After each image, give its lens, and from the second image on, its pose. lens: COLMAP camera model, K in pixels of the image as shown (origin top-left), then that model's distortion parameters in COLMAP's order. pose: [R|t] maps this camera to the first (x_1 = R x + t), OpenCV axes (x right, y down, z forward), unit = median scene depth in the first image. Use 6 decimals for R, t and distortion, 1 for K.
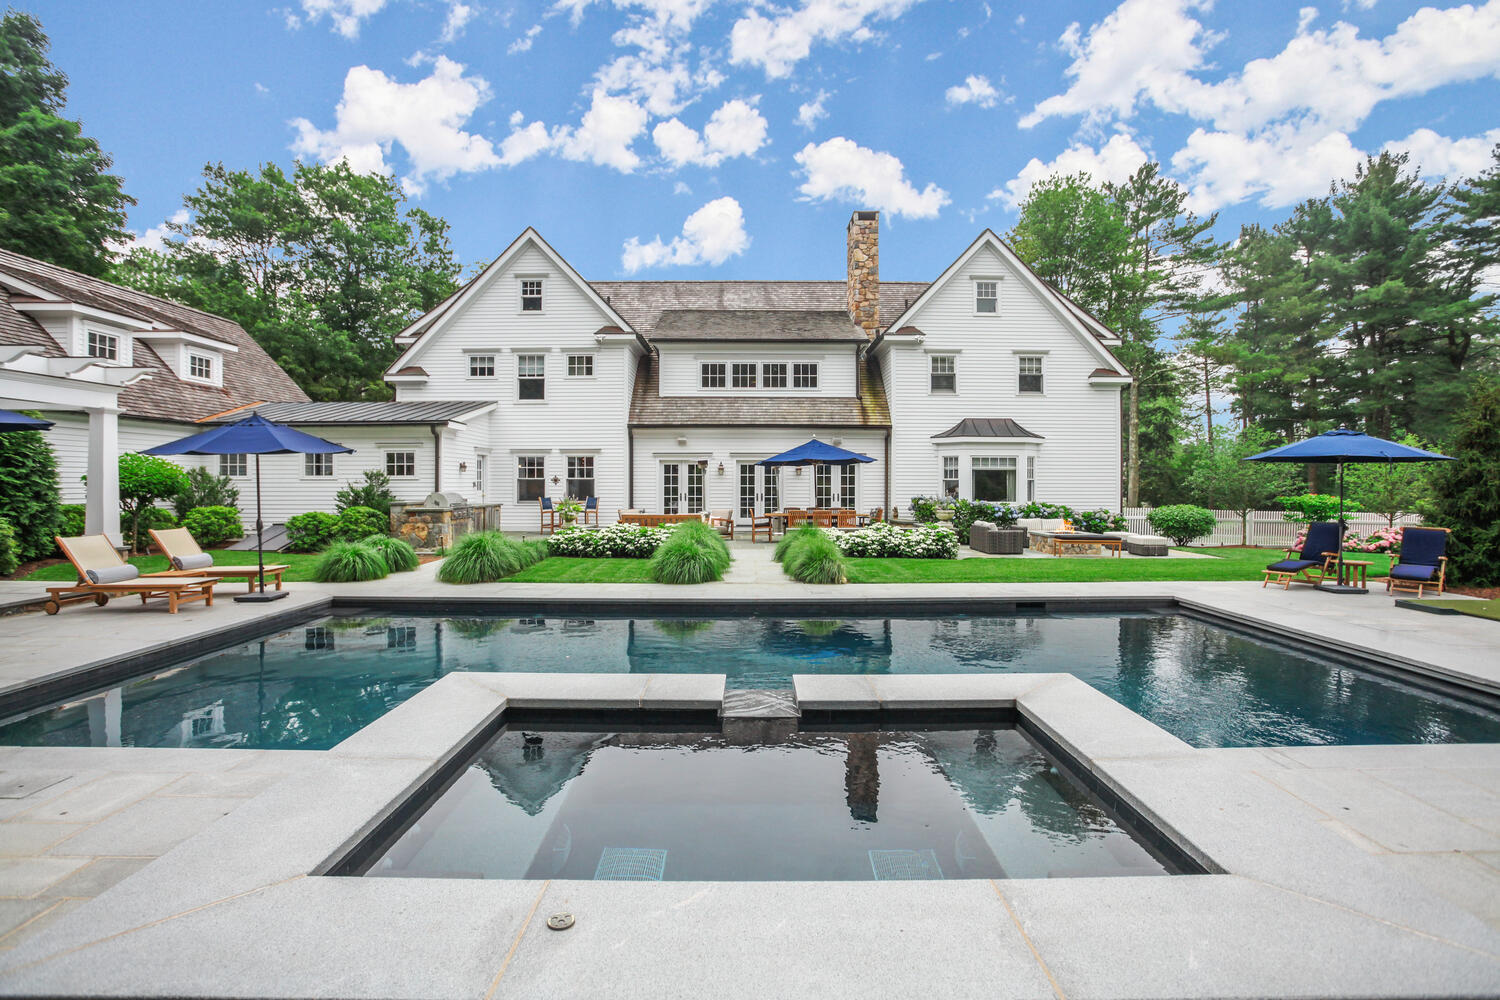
lens RADIAL K [[732.9, 0, 747.0], [0, 732.9, 497.3], [0, 0, 1]] dist [-0.050857, 0.007758]
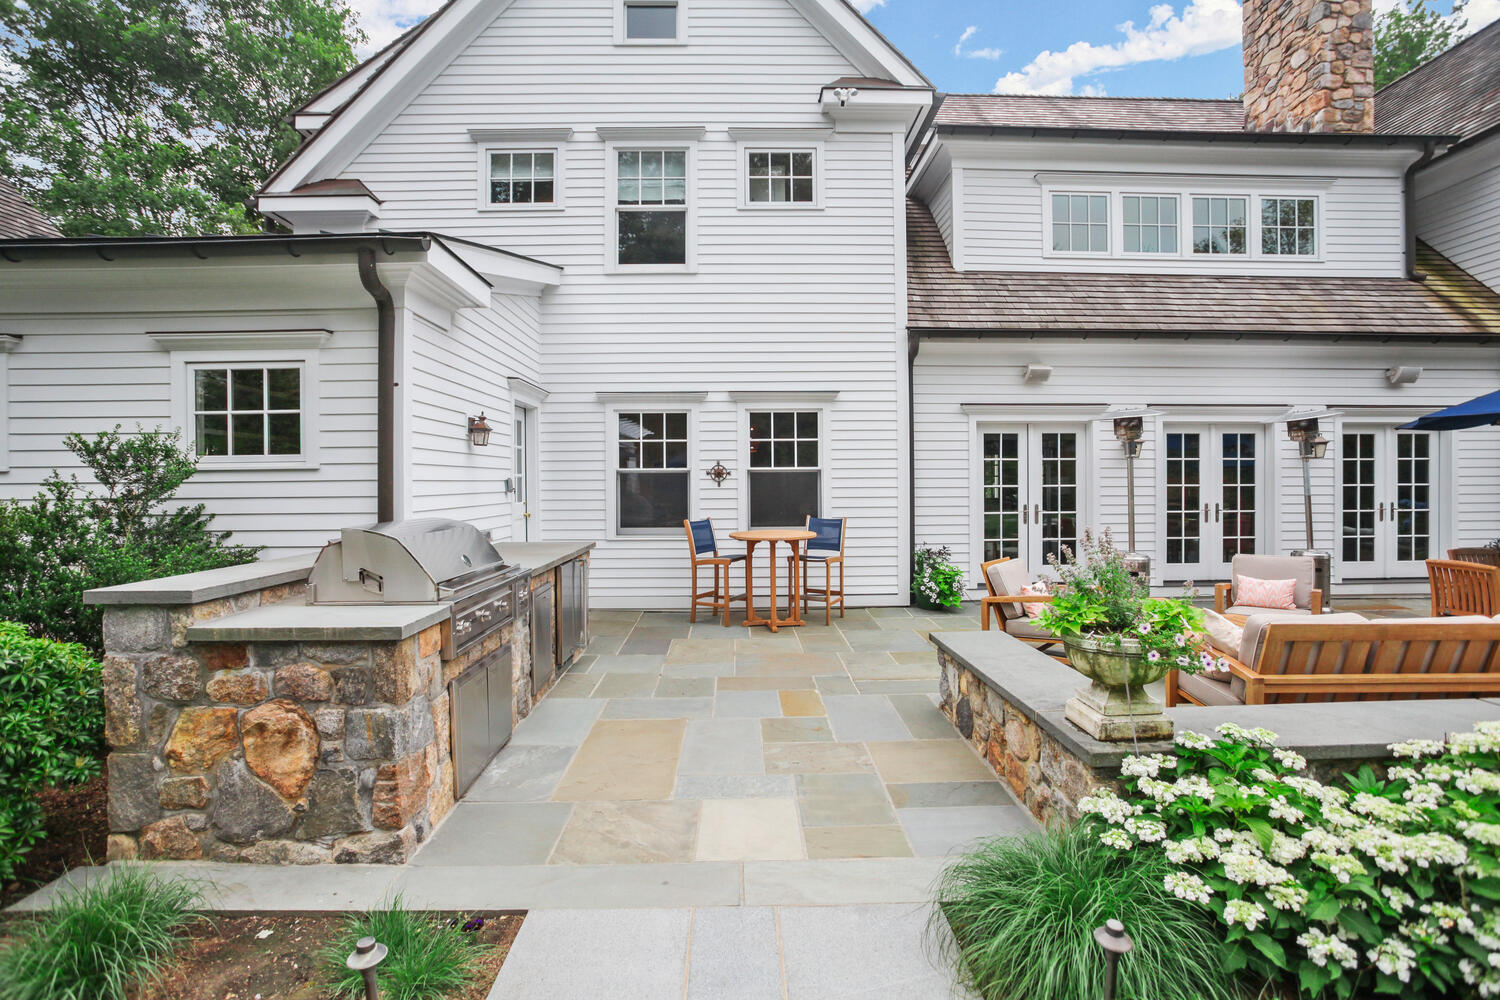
lens RADIAL K [[732.9, 0, 753.8], [0, 732.9, 496.0], [0, 0, 1]] dist [-0.050857, 0.007758]
pose [[0.999724, -0.008425, 0.021953, -0.252231], [0.008477, 0.999961, -0.002281, -0.010982], [-0.021933, 0.002467, 0.999756, 0.618365]]
